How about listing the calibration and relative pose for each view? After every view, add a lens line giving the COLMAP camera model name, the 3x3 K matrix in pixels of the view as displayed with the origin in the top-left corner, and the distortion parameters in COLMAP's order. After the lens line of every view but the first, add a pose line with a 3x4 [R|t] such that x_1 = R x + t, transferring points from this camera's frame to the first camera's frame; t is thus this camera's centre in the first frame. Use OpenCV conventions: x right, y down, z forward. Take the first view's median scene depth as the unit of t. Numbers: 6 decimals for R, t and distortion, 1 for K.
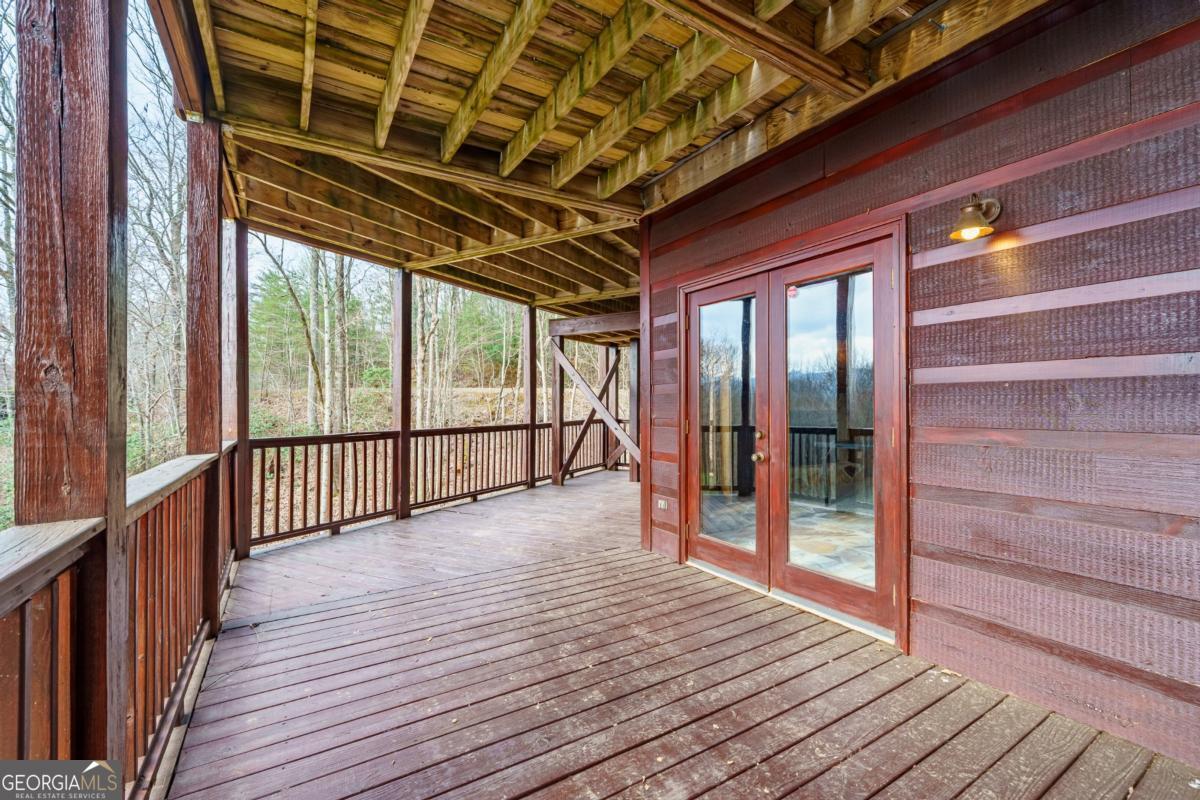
lens RADIAL K [[512.7, 0, 601.5], [0, 512.7, 405.5], [0, 0, 1]] dist [0.011175, -0.000123]
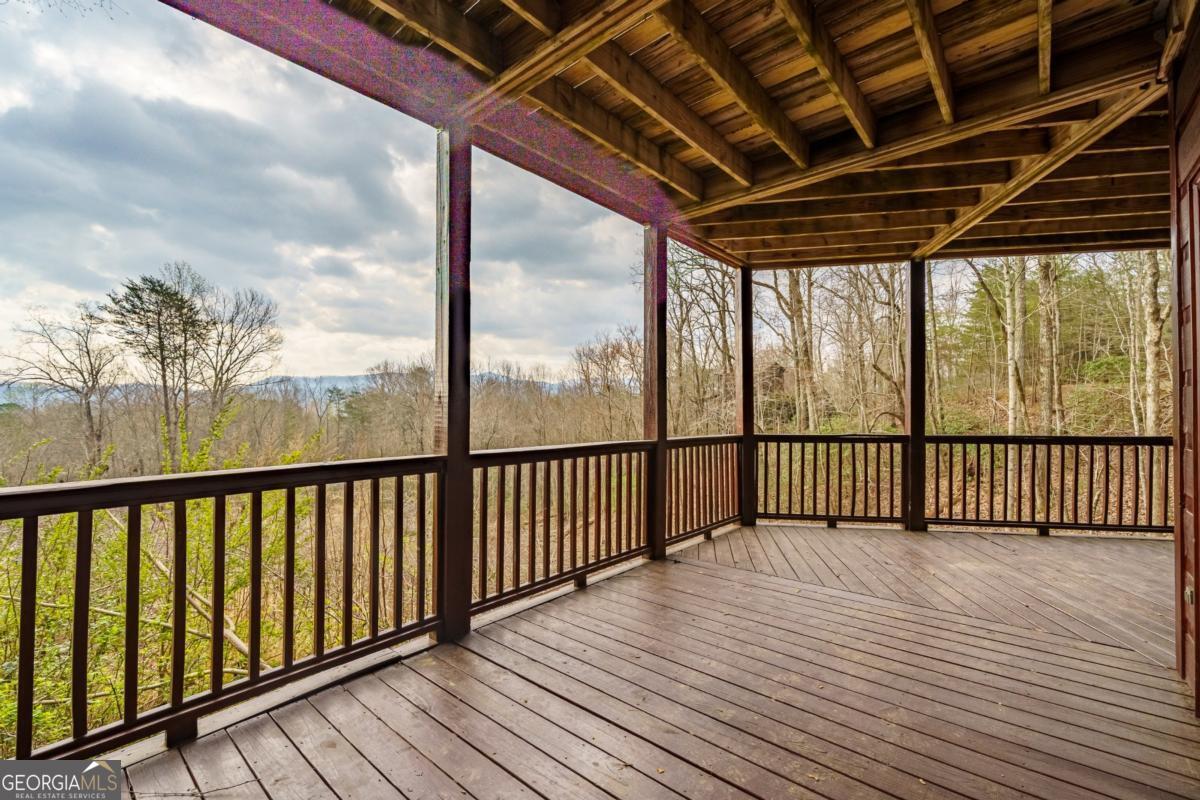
lens RADIAL K [[512.7, 0, 601.5], [0, 512.7, 405.5], [0, 0, 1]] dist [0.011175, -0.000123]
pose [[0.310520, -0.004222, -0.950558, 0.335998], [0.003944, 0.999987, -0.003153, -0.003798], [0.950559, -0.002770, 0.310532, 0.193669]]
